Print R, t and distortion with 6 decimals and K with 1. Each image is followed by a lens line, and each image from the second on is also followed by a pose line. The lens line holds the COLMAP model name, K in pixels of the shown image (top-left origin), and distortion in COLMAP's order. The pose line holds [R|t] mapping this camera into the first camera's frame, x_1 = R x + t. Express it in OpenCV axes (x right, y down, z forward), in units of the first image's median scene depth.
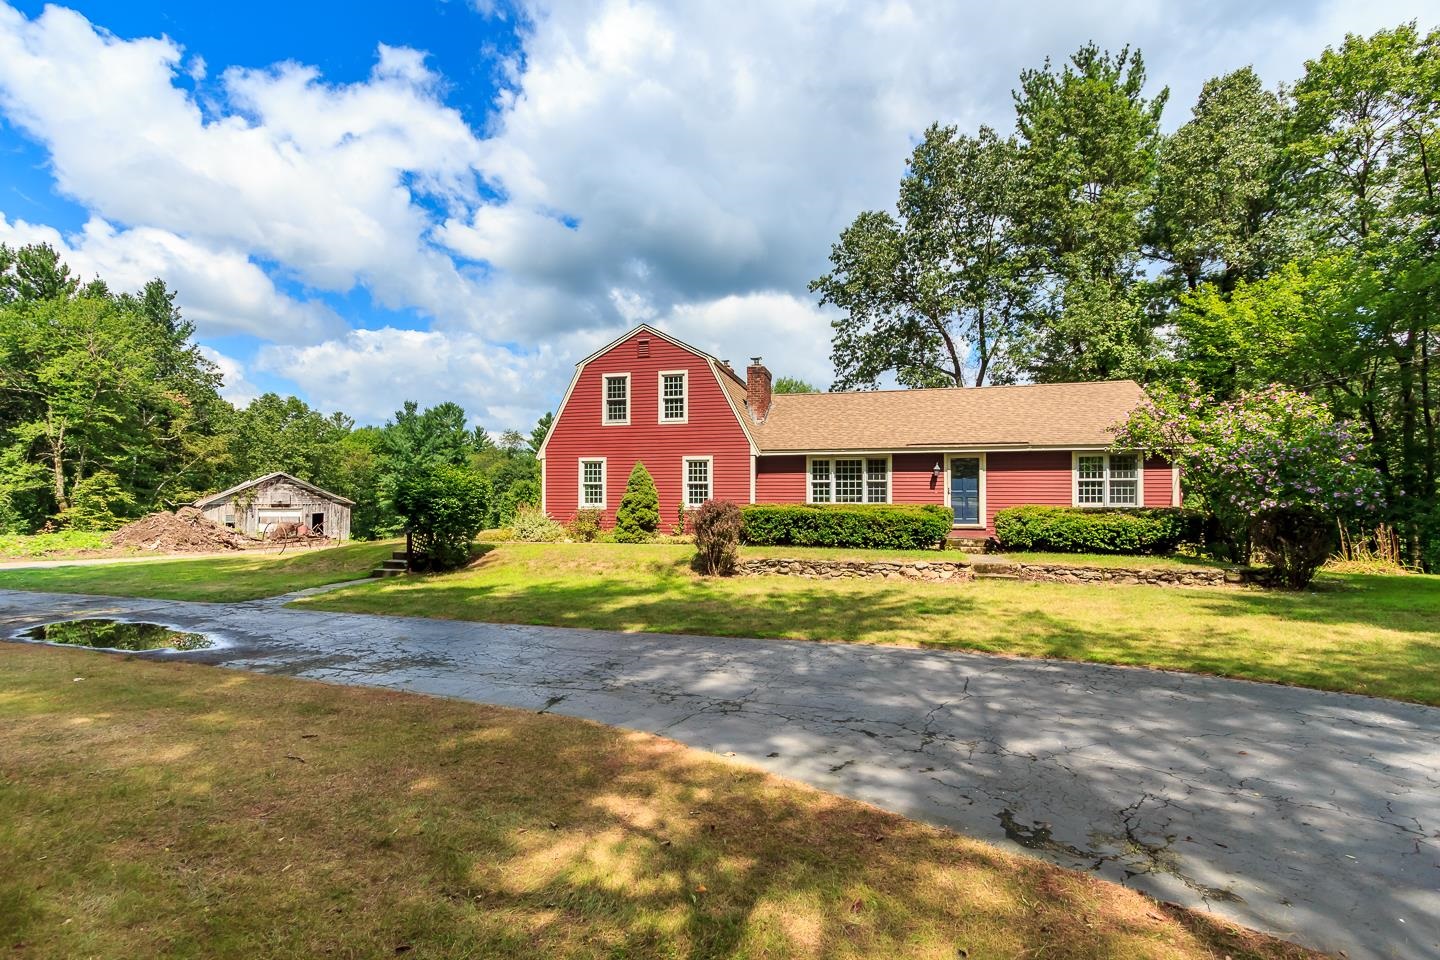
lens RADIAL K [[667.8, 0, 704.0], [0, 667.8, 502.2], [0, 0, 1]] dist [0.004592, -0.000110]
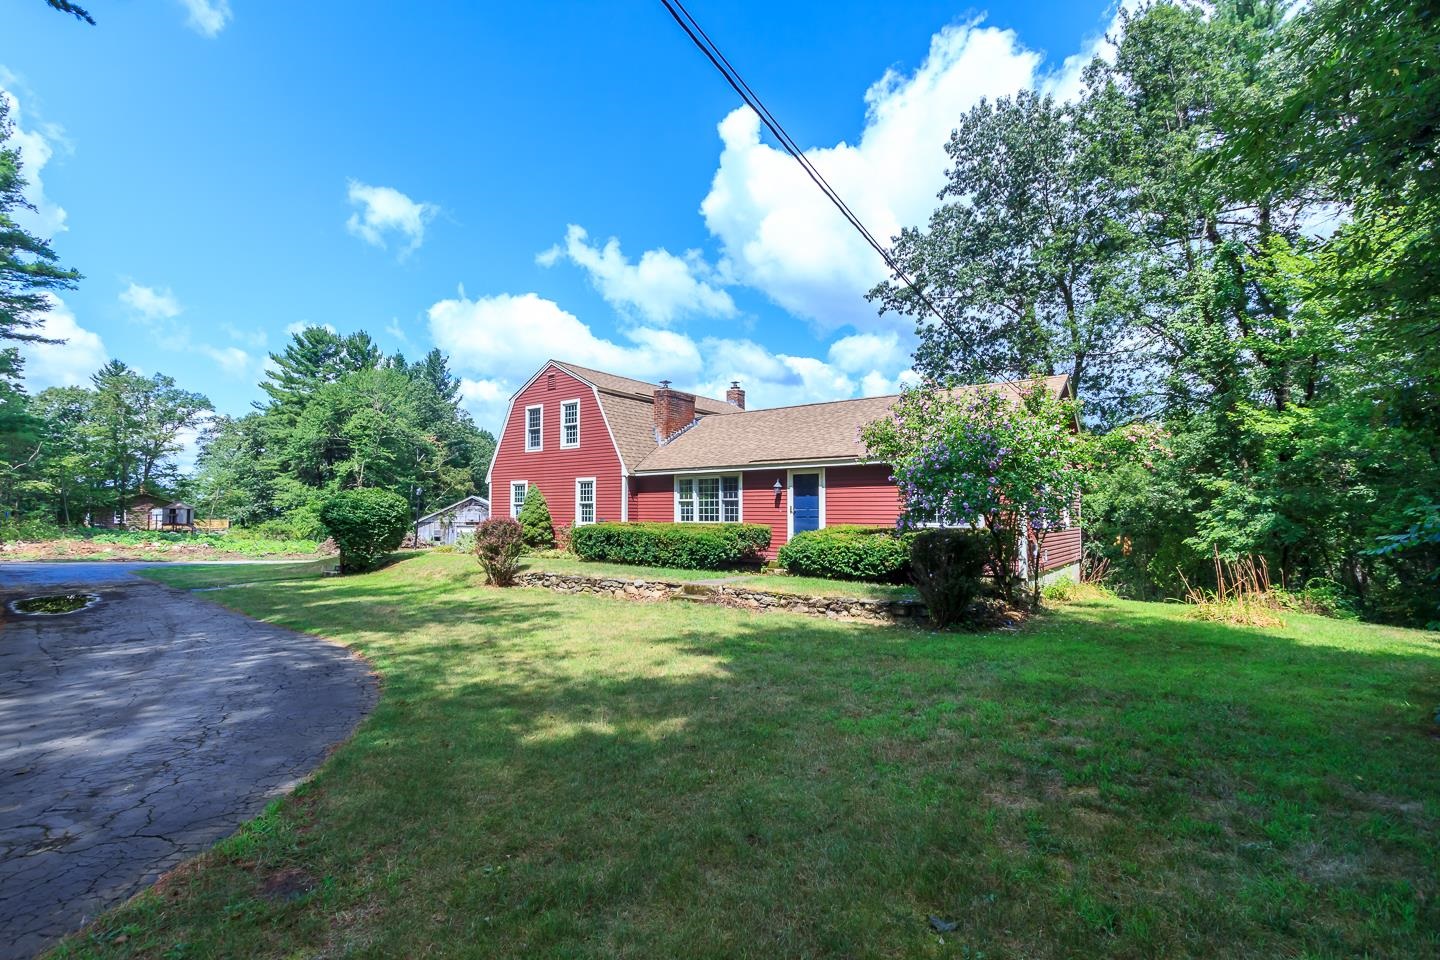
lens RADIAL K [[667.8, 0, 704.0], [0, 667.8, 502.2], [0, 0, 1]] dist [0.004592, -0.000110]
pose [[0.920524, -0.005725, -0.390643, 0.595022], [-0.007127, 0.999480, -0.031444, 0.003027], [0.390620, 0.031729, 0.920005, 0.087344]]
